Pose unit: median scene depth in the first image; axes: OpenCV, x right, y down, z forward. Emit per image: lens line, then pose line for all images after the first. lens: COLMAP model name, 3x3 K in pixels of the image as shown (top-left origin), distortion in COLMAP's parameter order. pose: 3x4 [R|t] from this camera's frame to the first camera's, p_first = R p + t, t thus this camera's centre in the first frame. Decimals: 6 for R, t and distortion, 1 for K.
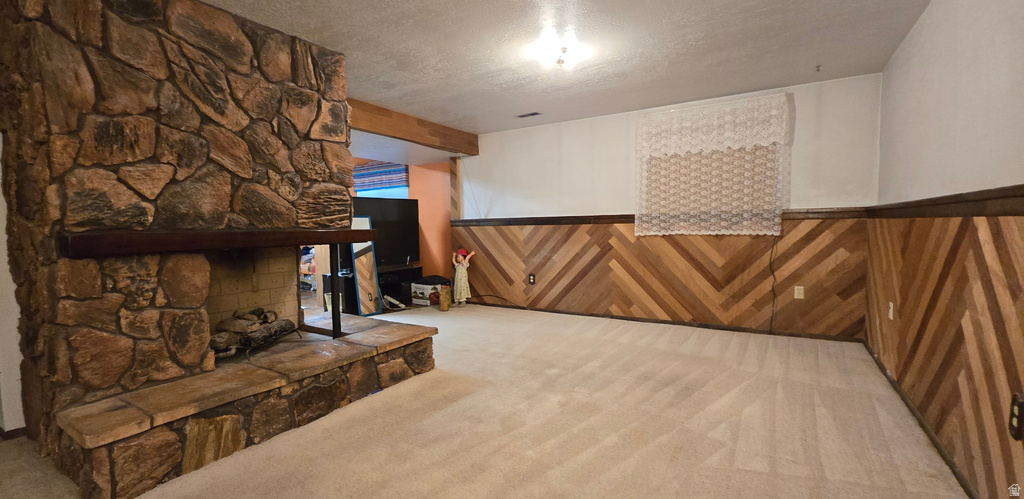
lens RADIAL K [[448.9, 0, 512.0], [0, 448.9, 249.5], [0, 0, 1]] dist [0.013894, -0.010762]
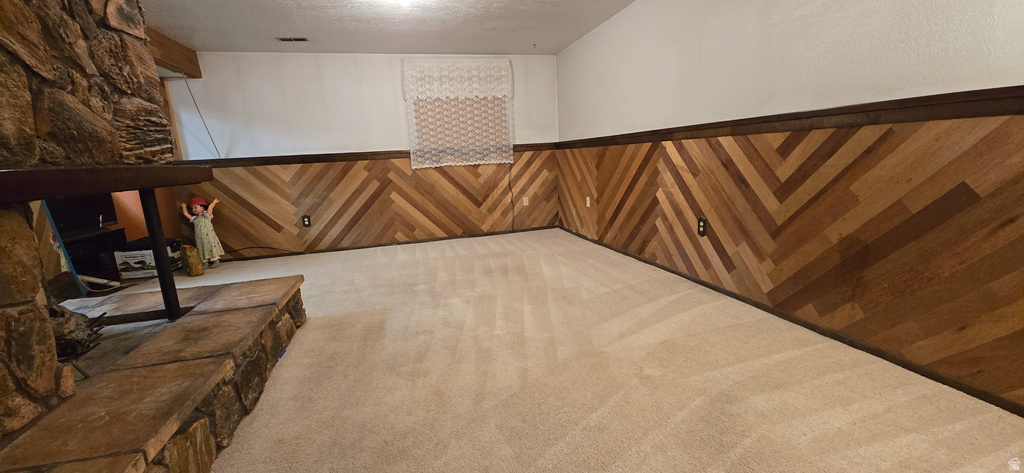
lens RADIAL K [[415.7, 0, 514.9], [0, 415.7, 240.6], [0, 0, 1]] dist [0.017658, -0.016045]
pose [[0.656545, -0.166626, 0.735653, -0.415228], [0.083929, 0.985377, 0.148285, 0.015903], [-0.749603, -0.035613, 0.660929, 0.109413]]
